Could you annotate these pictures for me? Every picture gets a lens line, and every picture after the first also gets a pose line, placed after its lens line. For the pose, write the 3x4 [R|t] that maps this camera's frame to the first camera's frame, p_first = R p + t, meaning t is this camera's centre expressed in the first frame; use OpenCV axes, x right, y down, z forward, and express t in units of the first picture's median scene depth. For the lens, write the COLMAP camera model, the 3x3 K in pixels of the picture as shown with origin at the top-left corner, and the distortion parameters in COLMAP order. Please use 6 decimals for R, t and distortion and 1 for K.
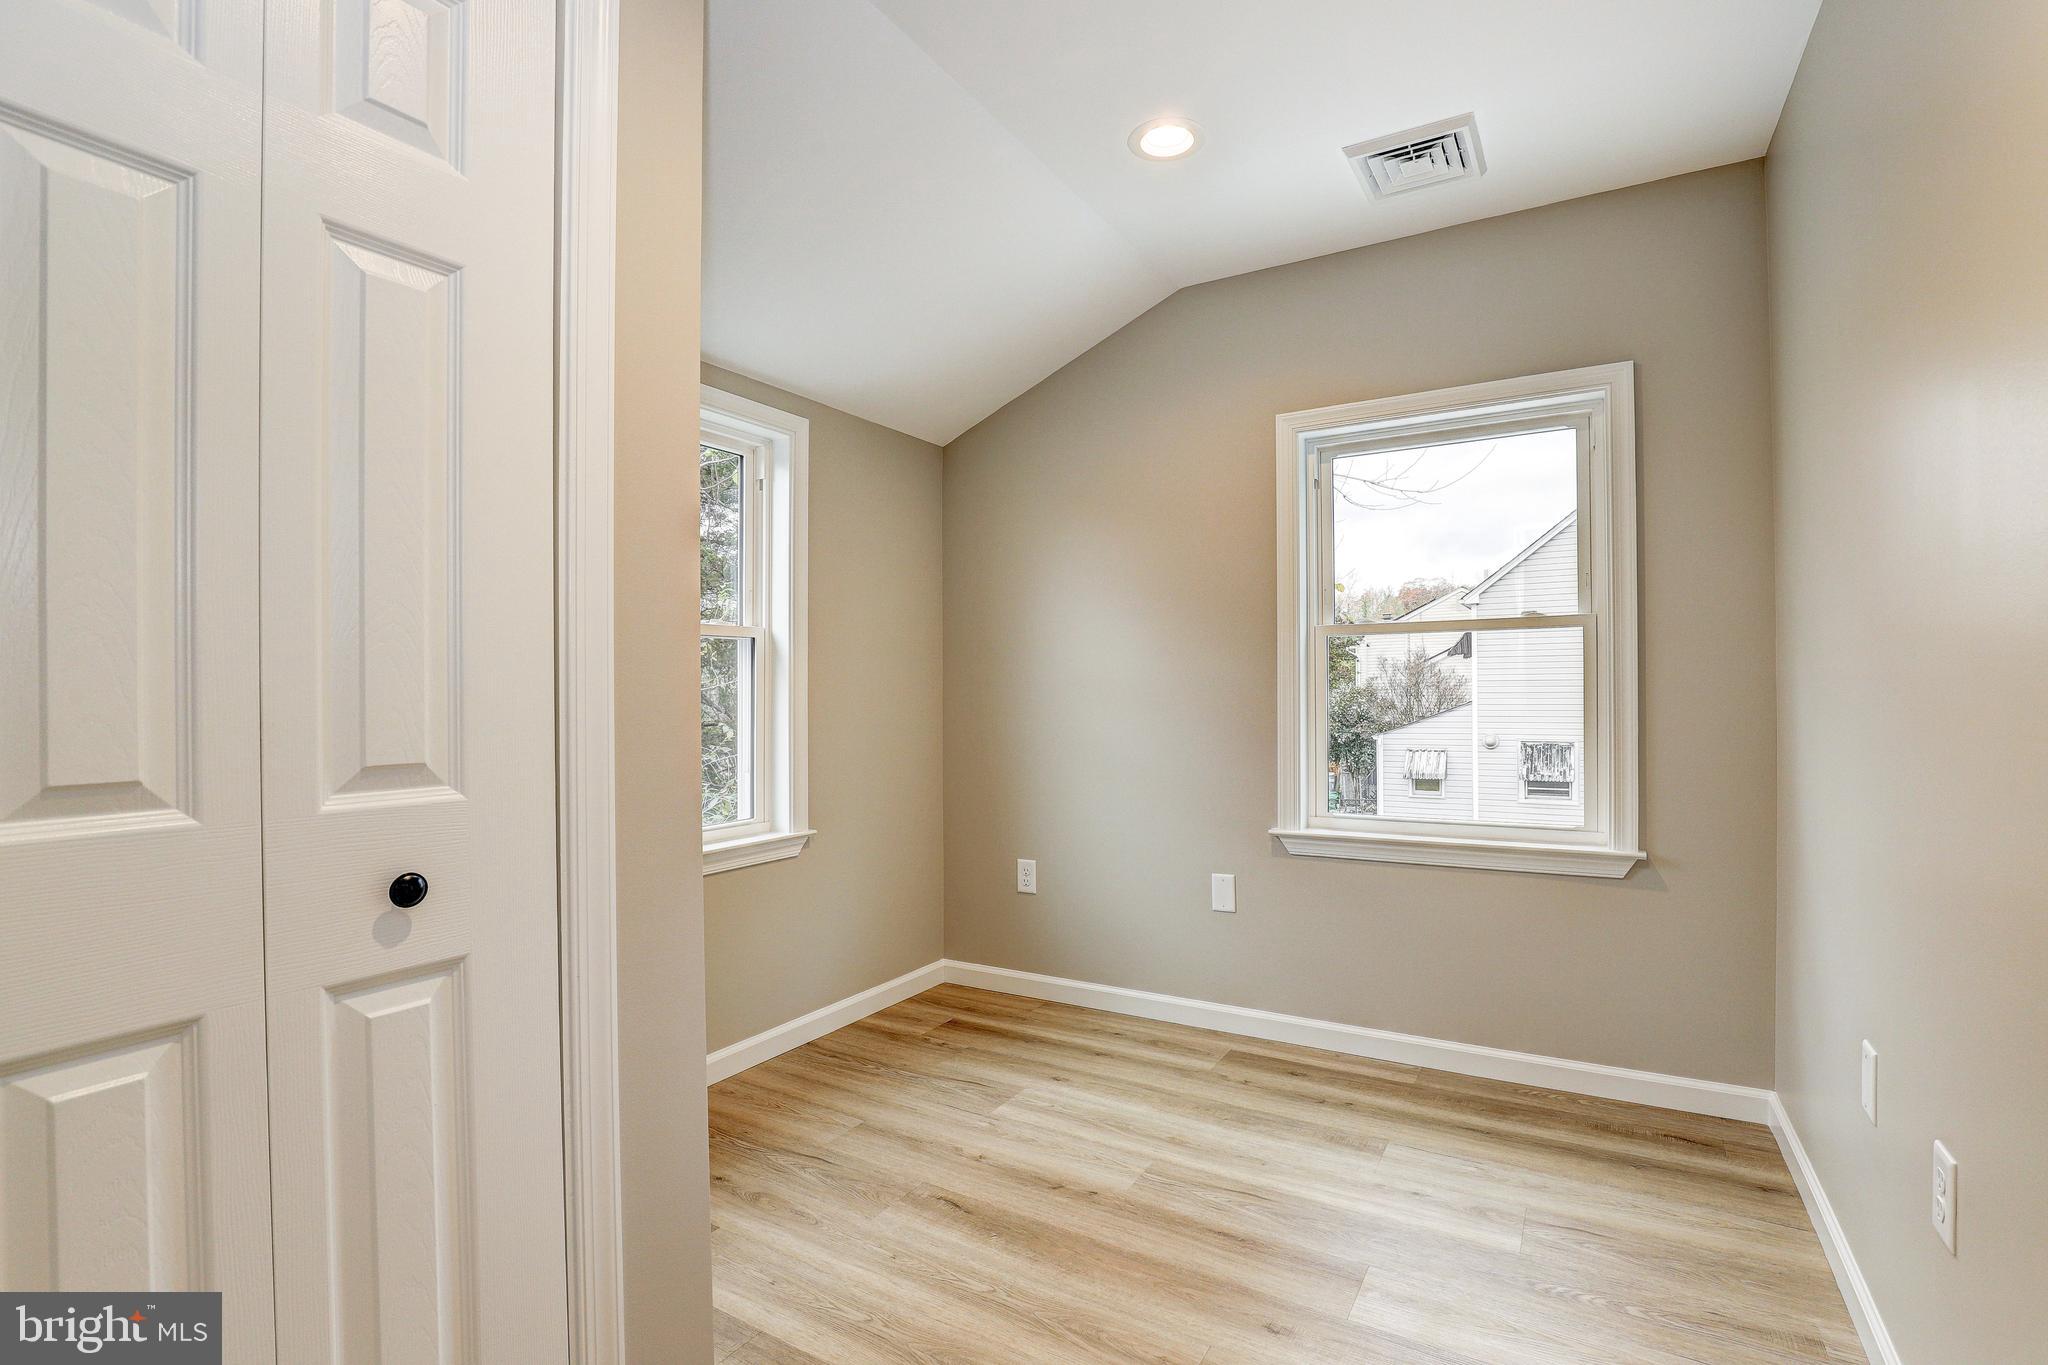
lens RADIAL K [[908.4, 0, 1015.8], [0, 908.4, 691.9], [0, 0, 1]] dist [-0.034936, 0.006339]
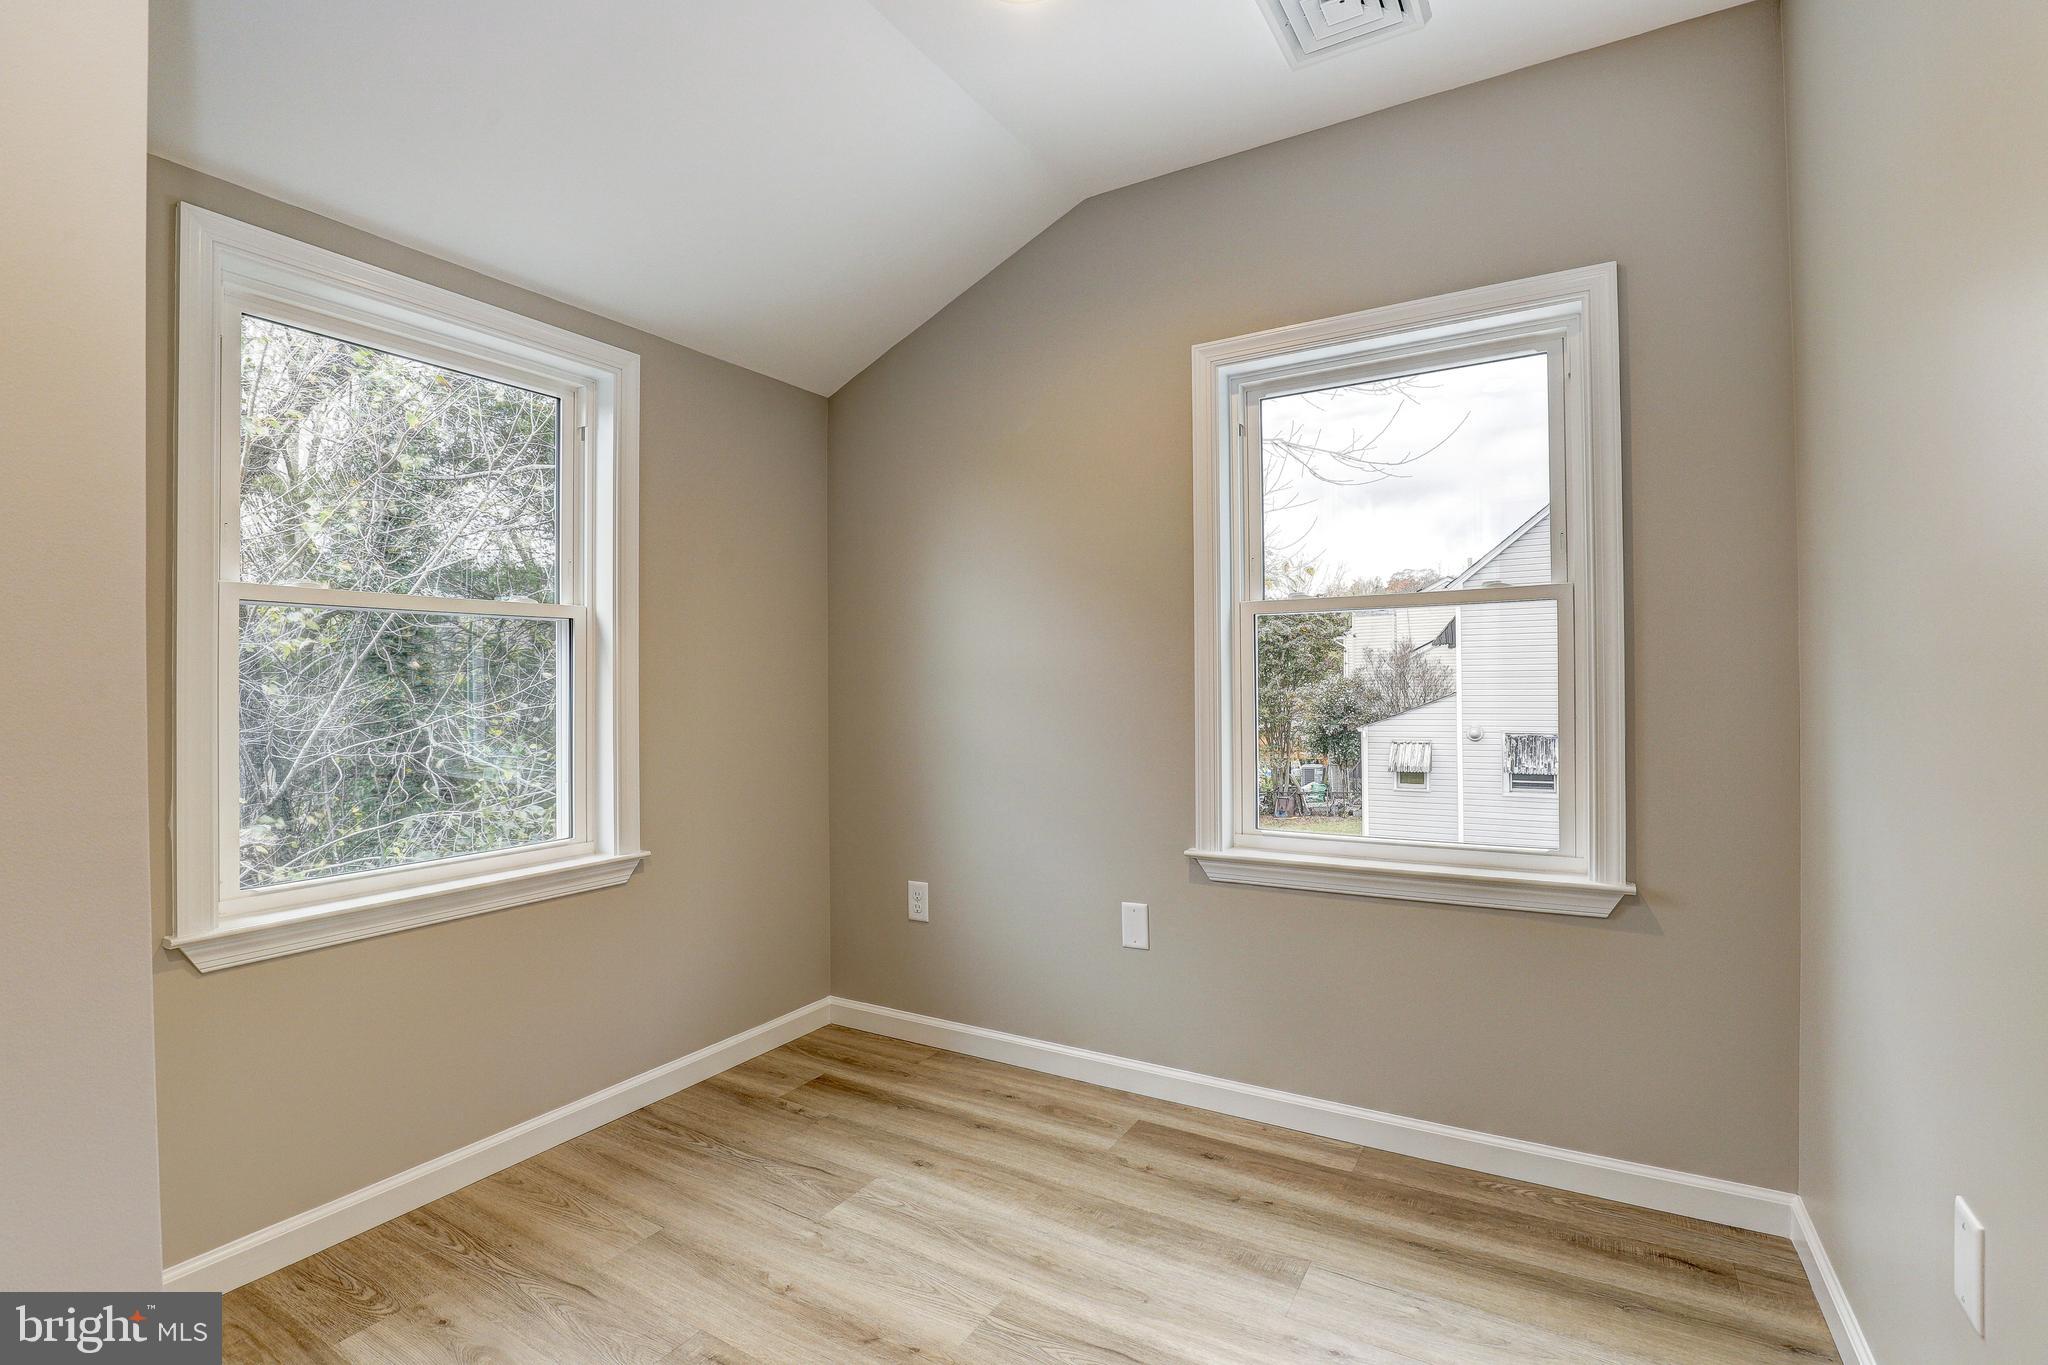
lens RADIAL K [[937.6, 0, 1031.0], [0, 937.6, 681.3], [0, 0, 1]] dist [-0.039377, 0.008856]
pose [[0.999249, -0.002514, 0.038661, 0.109009], [0.002620, 0.999993, -0.002697, 0.000684], [-0.038654, 0.002796, 0.999249, 0.159540]]
